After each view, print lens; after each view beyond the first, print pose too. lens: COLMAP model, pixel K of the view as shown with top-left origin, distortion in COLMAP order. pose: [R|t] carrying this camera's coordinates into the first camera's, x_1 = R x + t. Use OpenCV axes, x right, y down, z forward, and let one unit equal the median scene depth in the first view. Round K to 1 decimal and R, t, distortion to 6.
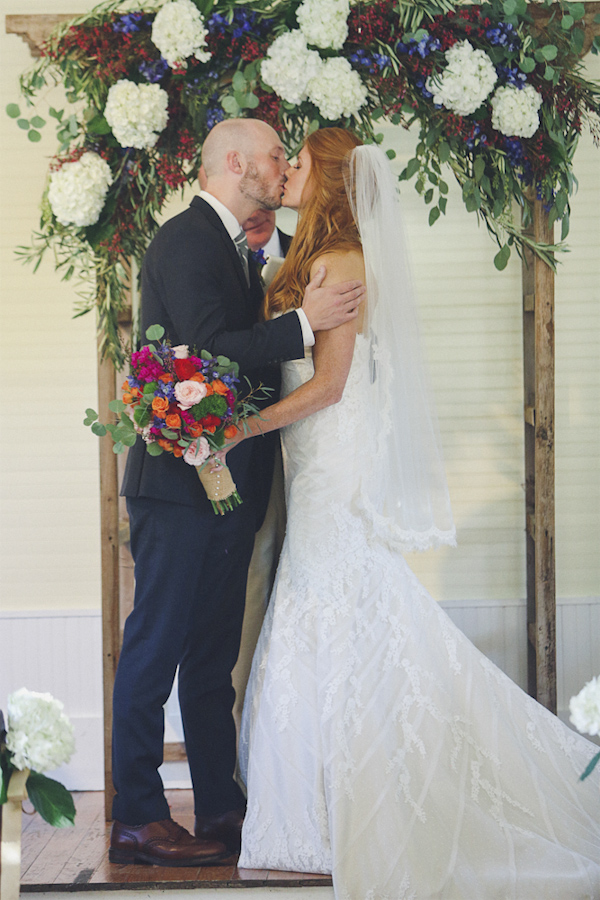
lens RADIAL K [[3372.1, 0, 300.0], [0, 3372.1, 450.0], [0, 0, 1]] dist [0.022658, 1.456060]
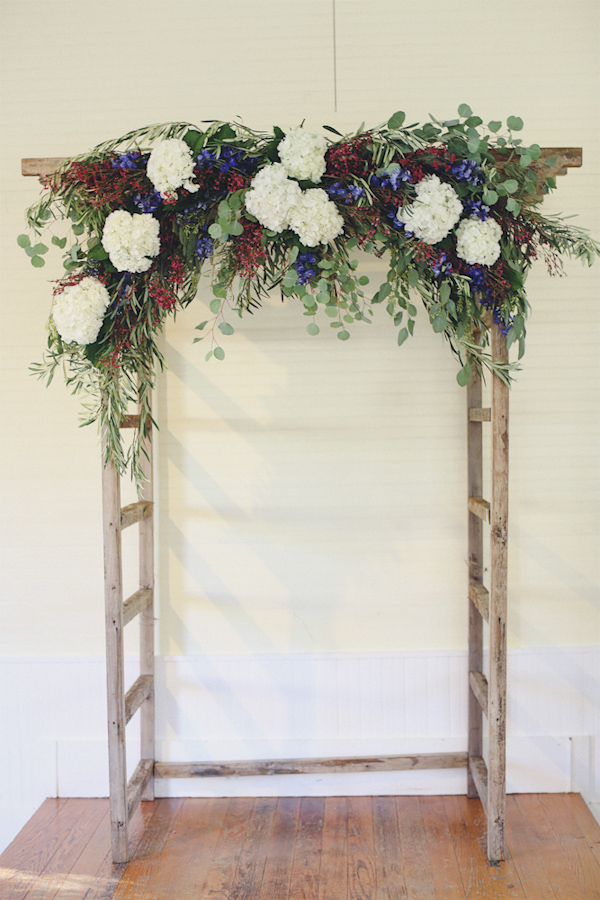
lens RADIAL K [[1287.4, 0, 300.0], [0, 1287.4, 450.0], [0, 0, 1]] dist [-0.160463, 0.029132]
pose [[0.999949, 0.005025, -0.008782, 0.010012], [-0.005122, 0.999925, -0.011086, -0.027793], [0.008726, 0.011130, 0.999900, 0.586805]]
